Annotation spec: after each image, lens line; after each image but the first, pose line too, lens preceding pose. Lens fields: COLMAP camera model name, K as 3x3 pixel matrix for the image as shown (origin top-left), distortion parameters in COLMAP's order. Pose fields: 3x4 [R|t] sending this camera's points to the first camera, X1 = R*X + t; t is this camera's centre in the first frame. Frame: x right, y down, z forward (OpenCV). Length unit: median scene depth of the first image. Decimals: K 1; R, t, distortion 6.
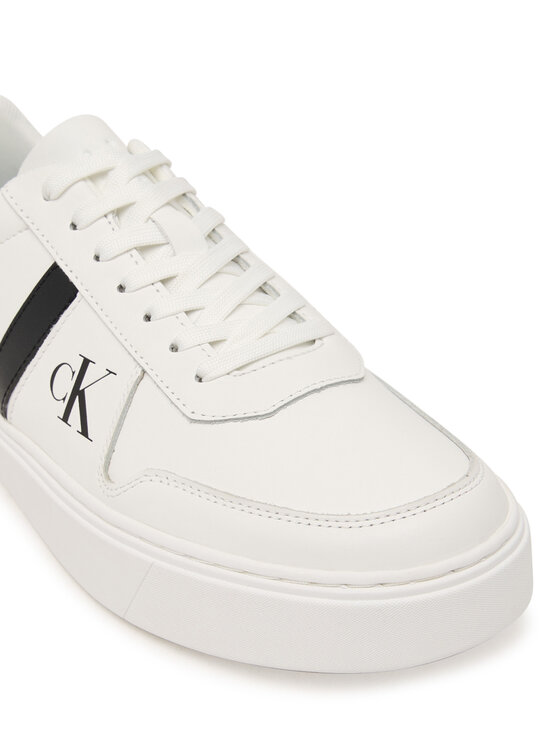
lens RADIAL K [[1381.5, 0, 281.5], [0, 1381.5, 373.5], [0, 0, 1]] dist [0.014555, 0.000000]
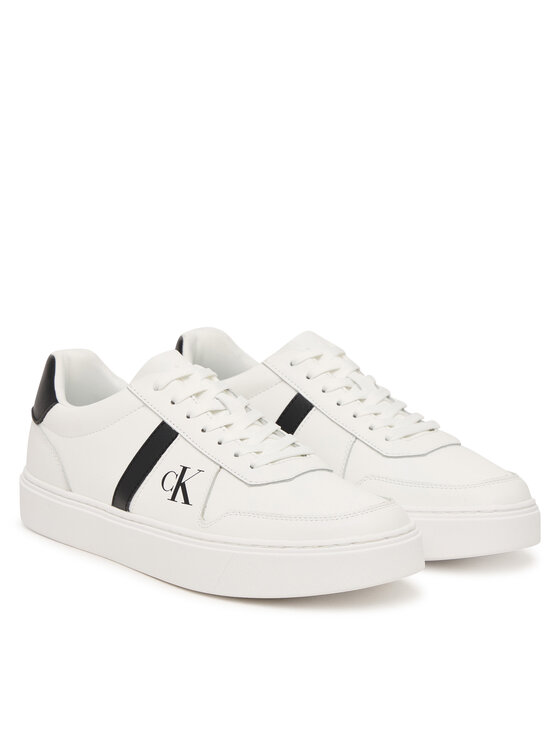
lens RADIAL K [[2194.4, 0, 279.8], [0, 2194.4, 373.0], [0, 0, 1]] dist [0.035577, 0.000000]
pose [[0.989676, 0.014251, 0.142615, -0.443926], [0.026927, 0.958837, -0.282678, 0.721280], [-0.140773, 0.283600, 0.948554, -1.913569]]
